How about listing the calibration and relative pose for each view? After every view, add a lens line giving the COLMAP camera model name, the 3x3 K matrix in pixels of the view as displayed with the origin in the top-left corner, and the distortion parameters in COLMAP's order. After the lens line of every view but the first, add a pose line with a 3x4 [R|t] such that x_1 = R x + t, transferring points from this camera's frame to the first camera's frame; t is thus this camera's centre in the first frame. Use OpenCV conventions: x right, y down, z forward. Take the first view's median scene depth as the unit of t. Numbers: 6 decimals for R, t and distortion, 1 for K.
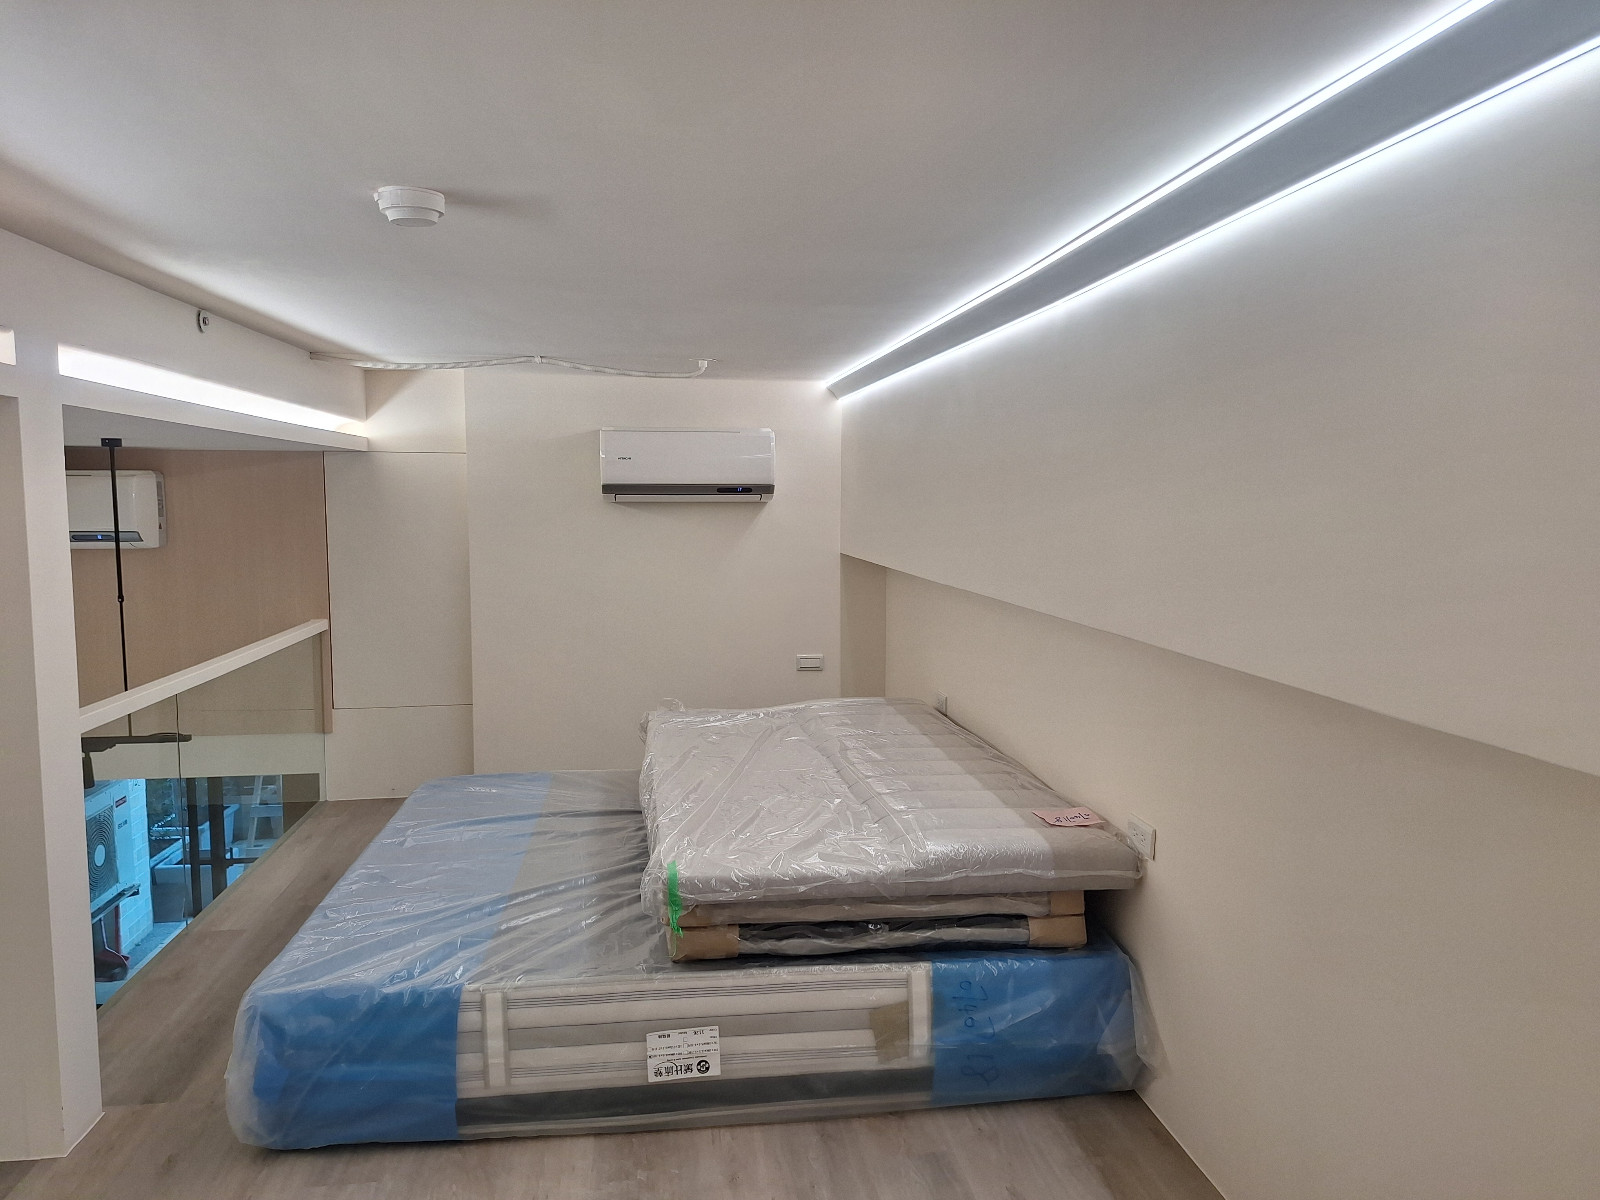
lens RADIAL K [[1124.6, 0, 806.0], [0, 1124.6, 597.7], [0, 0, 1]] dist [0.110298, -0.126774]
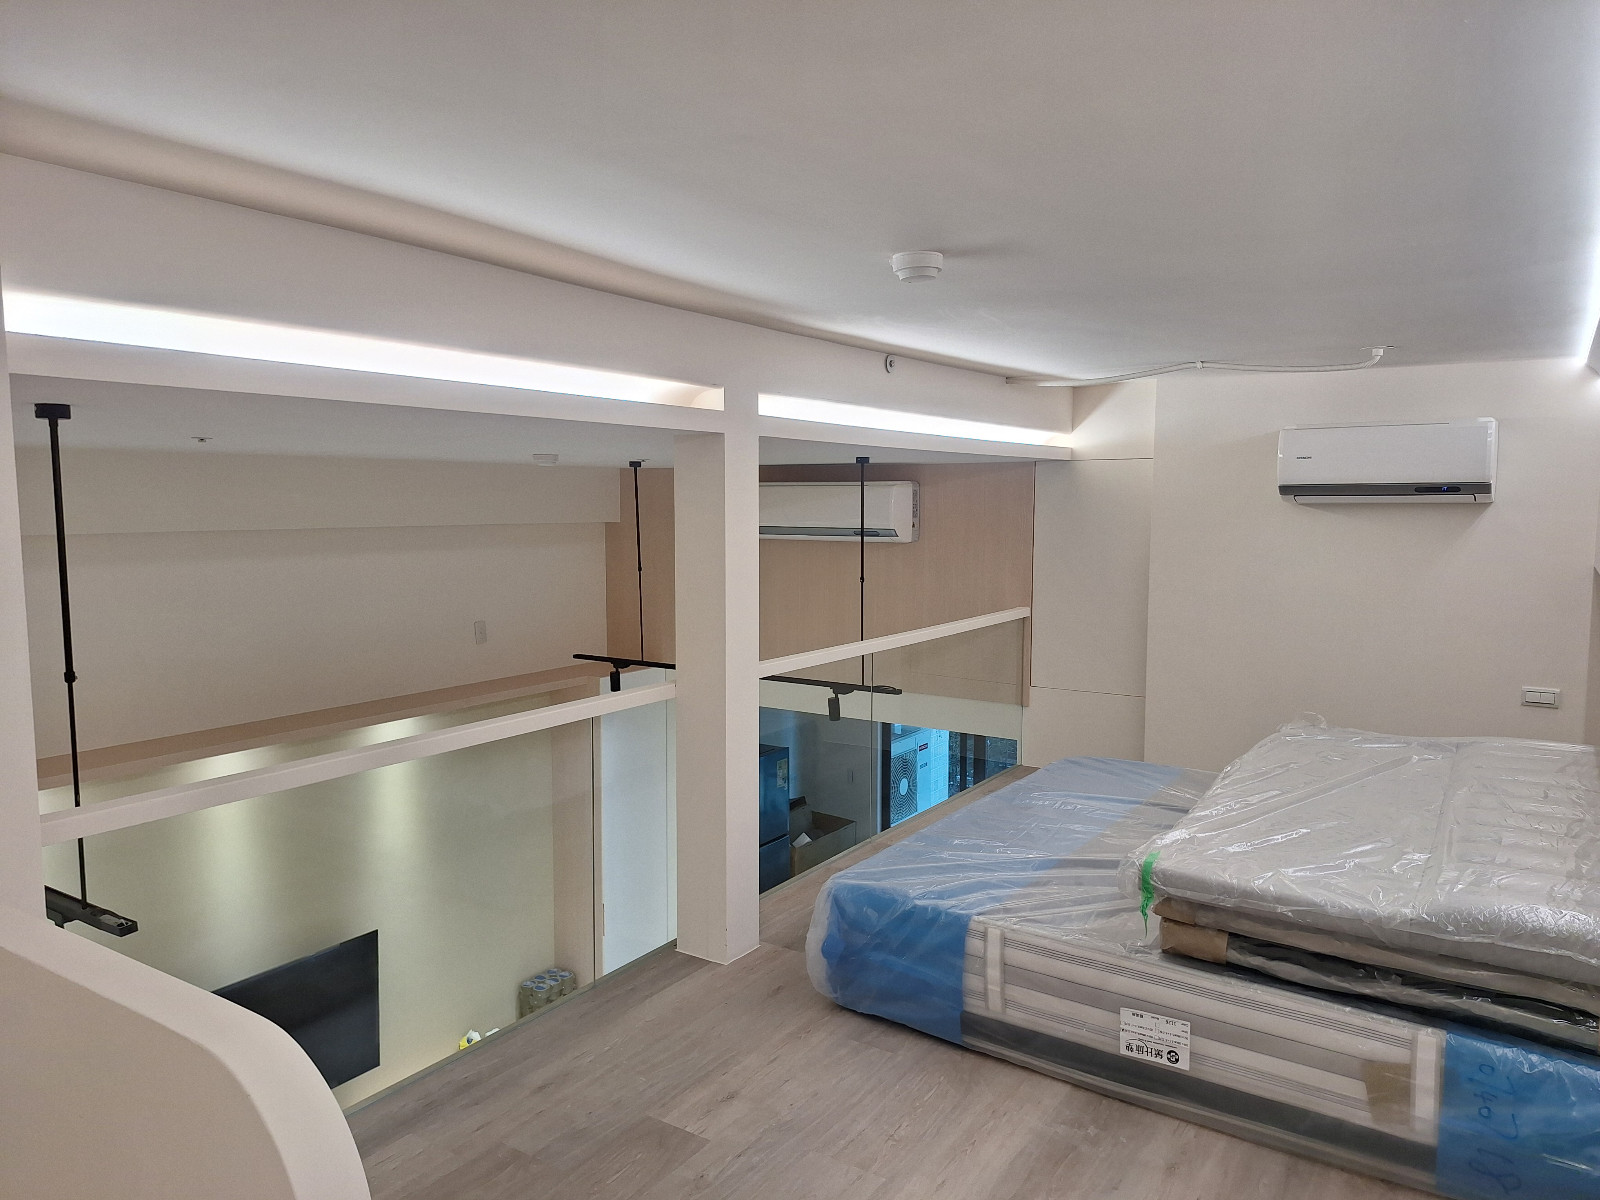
lens RADIAL K [[1124.6, 0, 806.0], [0, 1124.6, 597.7], [0, 0, 1]] dist [0.110298, -0.126774]
pose [[0.744884, 0.056483, -0.664799, 0.321595], [-0.058835, 0.998089, 0.018877, 0.001337], [0.664595, 0.025053, 0.746784, 0.007436]]
